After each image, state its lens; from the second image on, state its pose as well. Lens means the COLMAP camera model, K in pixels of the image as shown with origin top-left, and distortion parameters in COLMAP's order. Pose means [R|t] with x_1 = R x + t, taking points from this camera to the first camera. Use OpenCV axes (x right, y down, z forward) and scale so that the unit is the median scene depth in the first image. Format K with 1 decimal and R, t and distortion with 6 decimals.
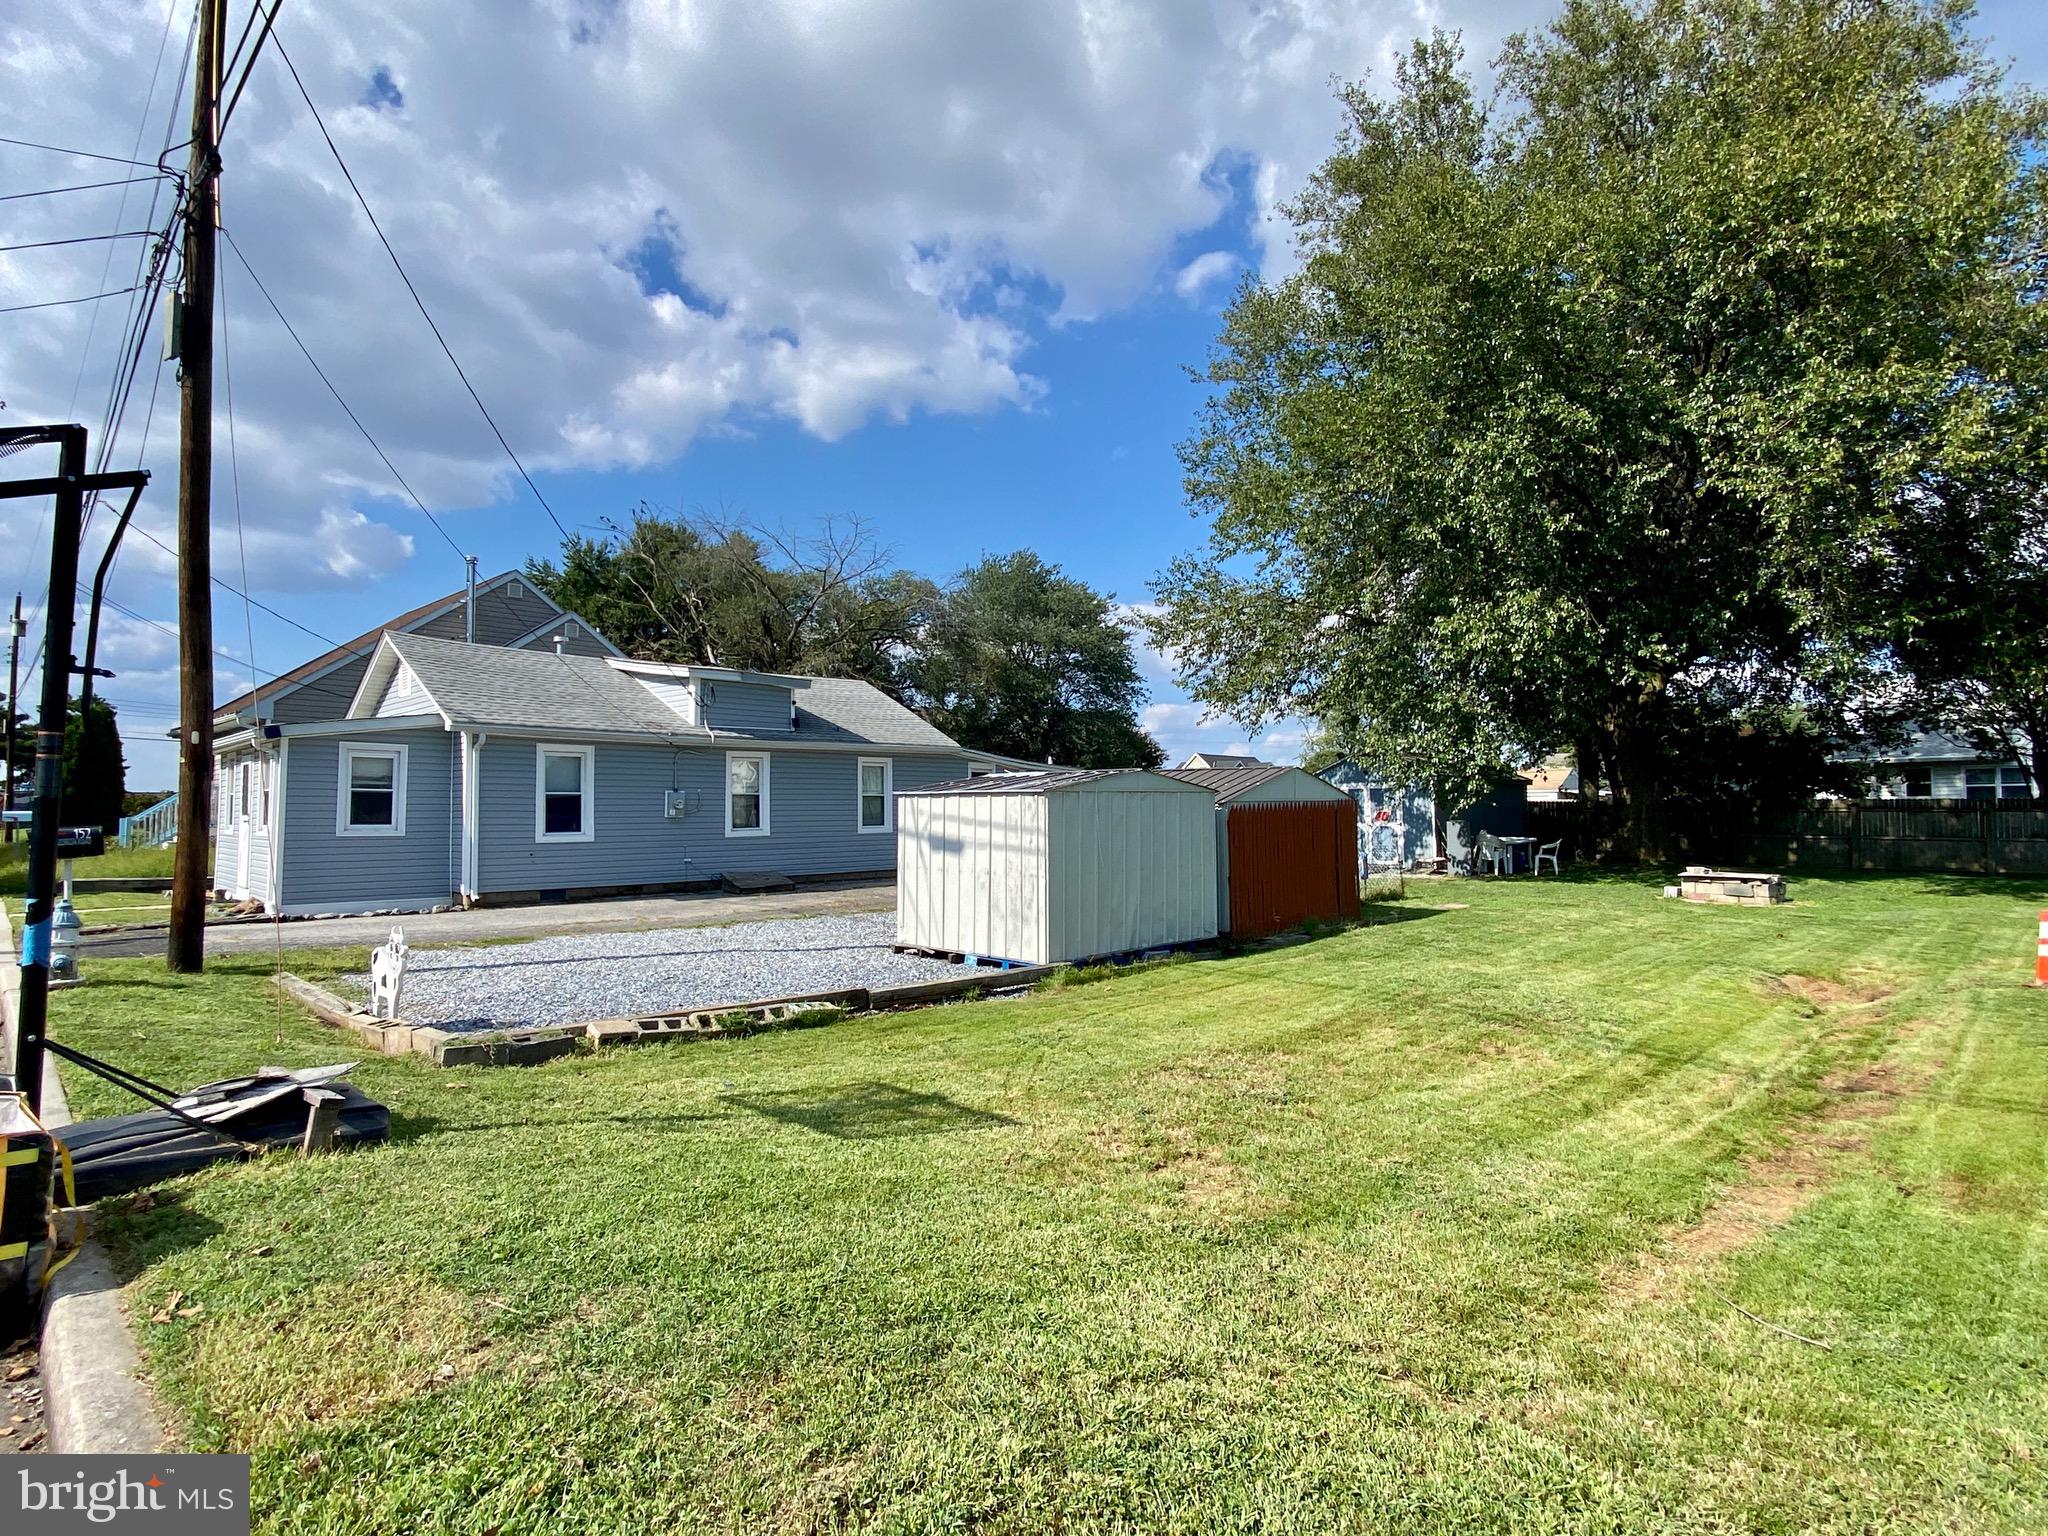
lens RADIAL K [[1018.5, 0, 1024.1], [0, 1018.5, 768.8], [0, 0, 1]] dist [0.000039, -0.000001]
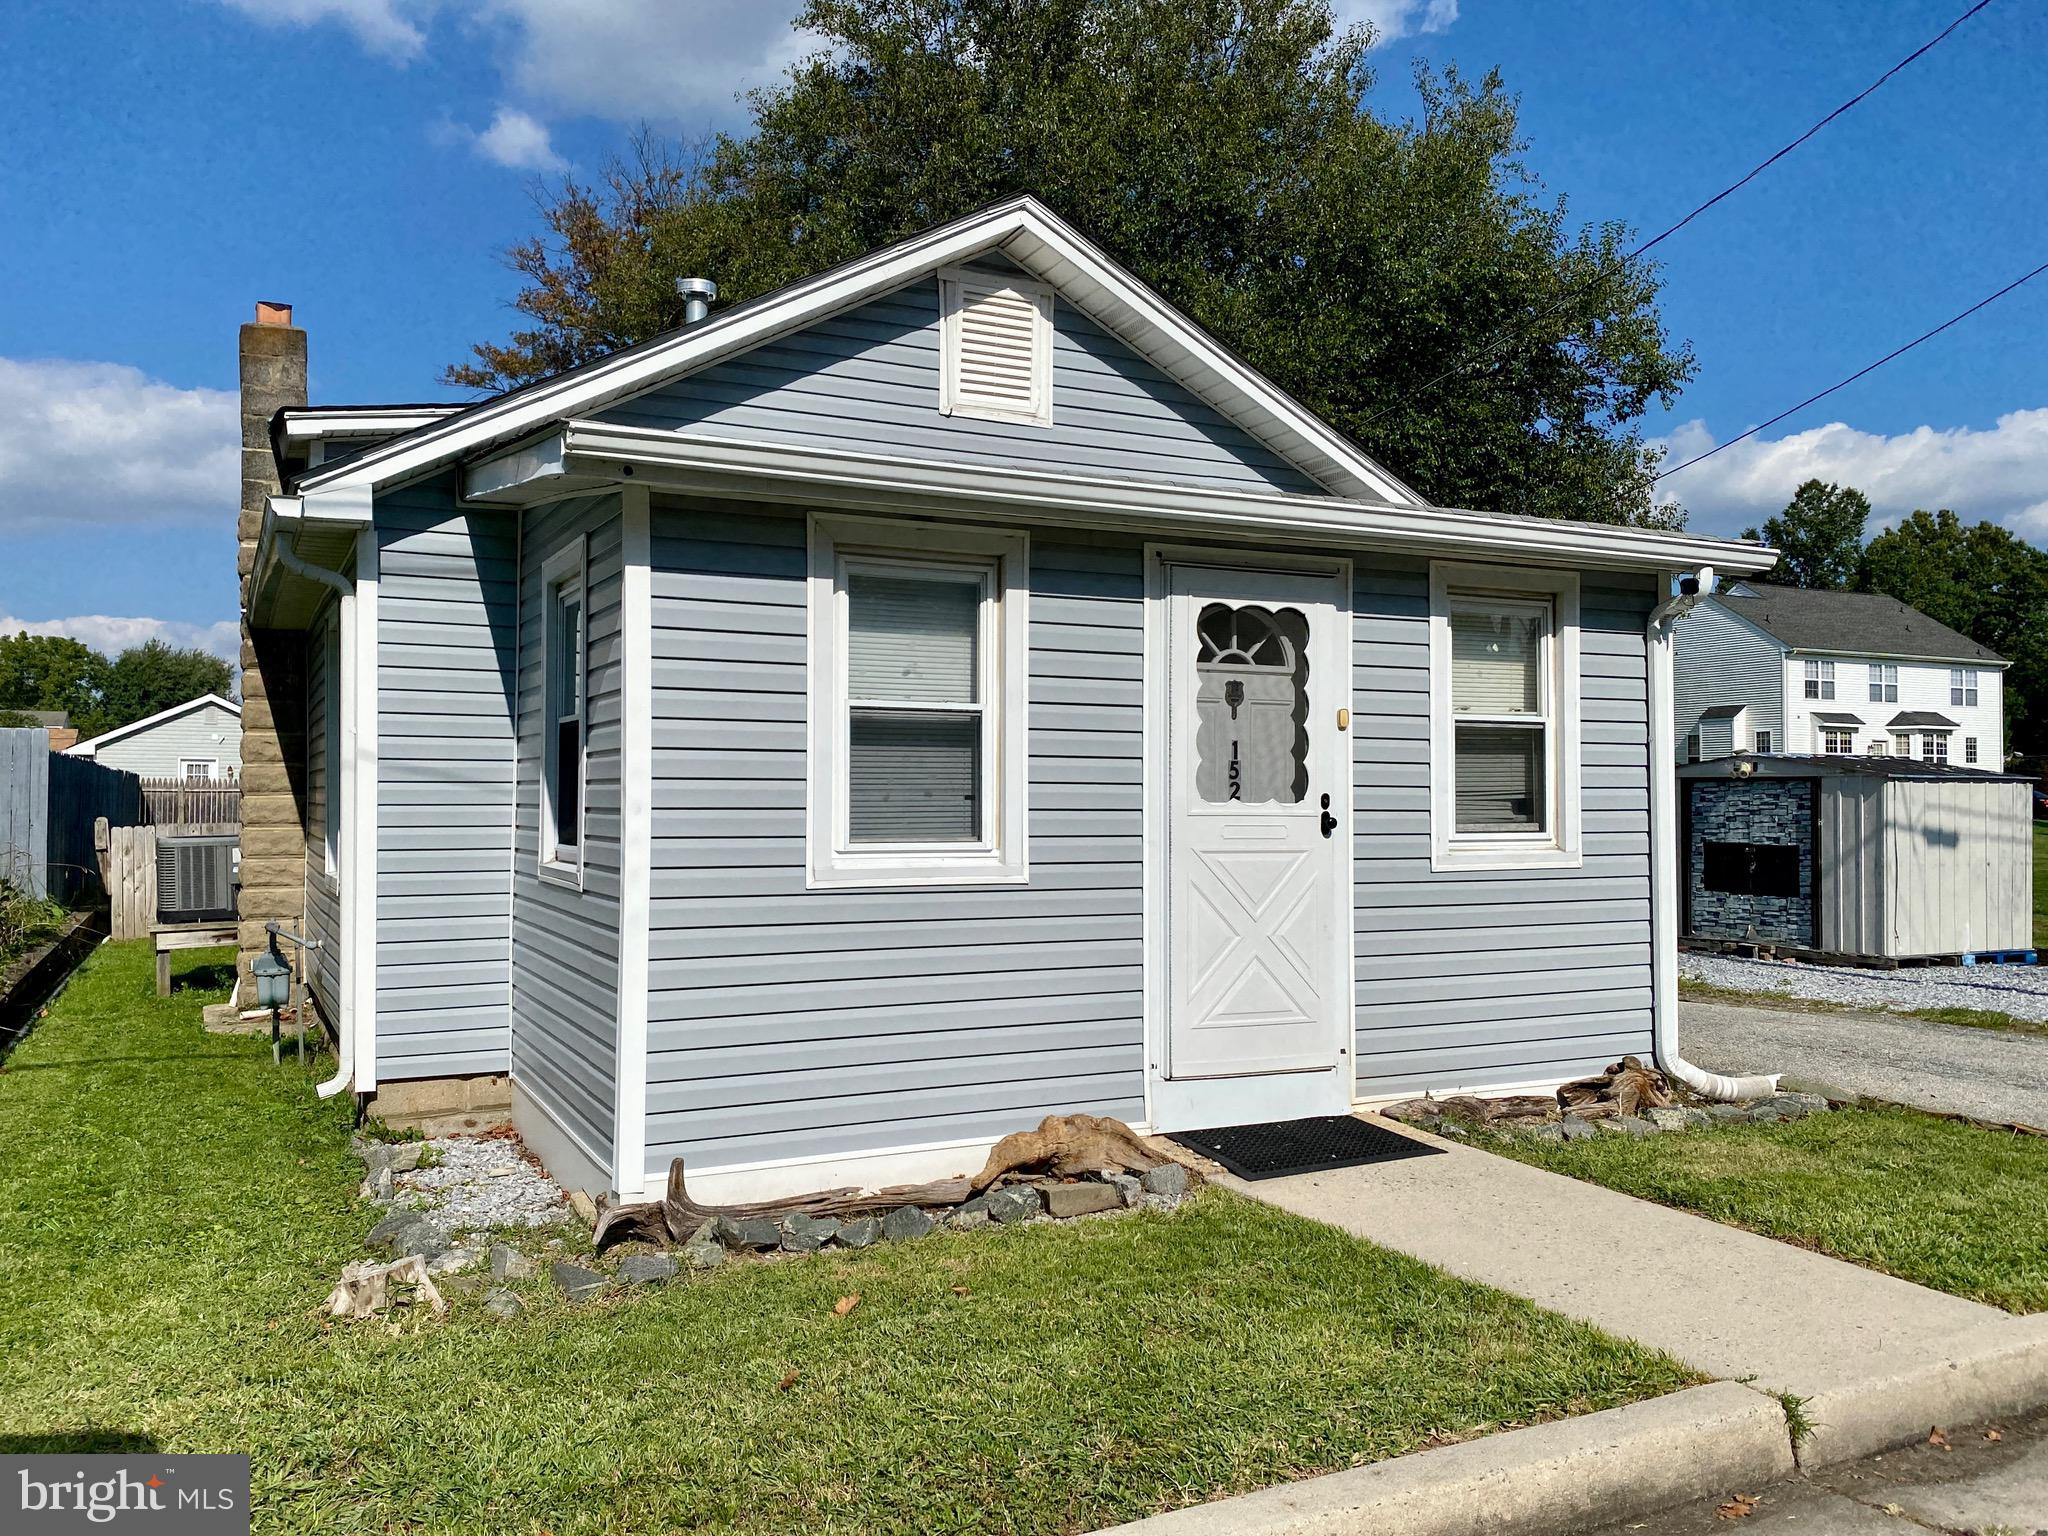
lens RADIAL K [[1551.6, 0, 1022.5], [0, 1551.6, 769.5], [0, 0, 1]] dist [0.000660, 0.000581]
pose [[0.313612, 0.015039, 0.949432, -1.631120], [-0.049174, 0.998790, 0.000422, 0.053738], [-0.948277, -0.046819, 0.313972, 1.342417]]
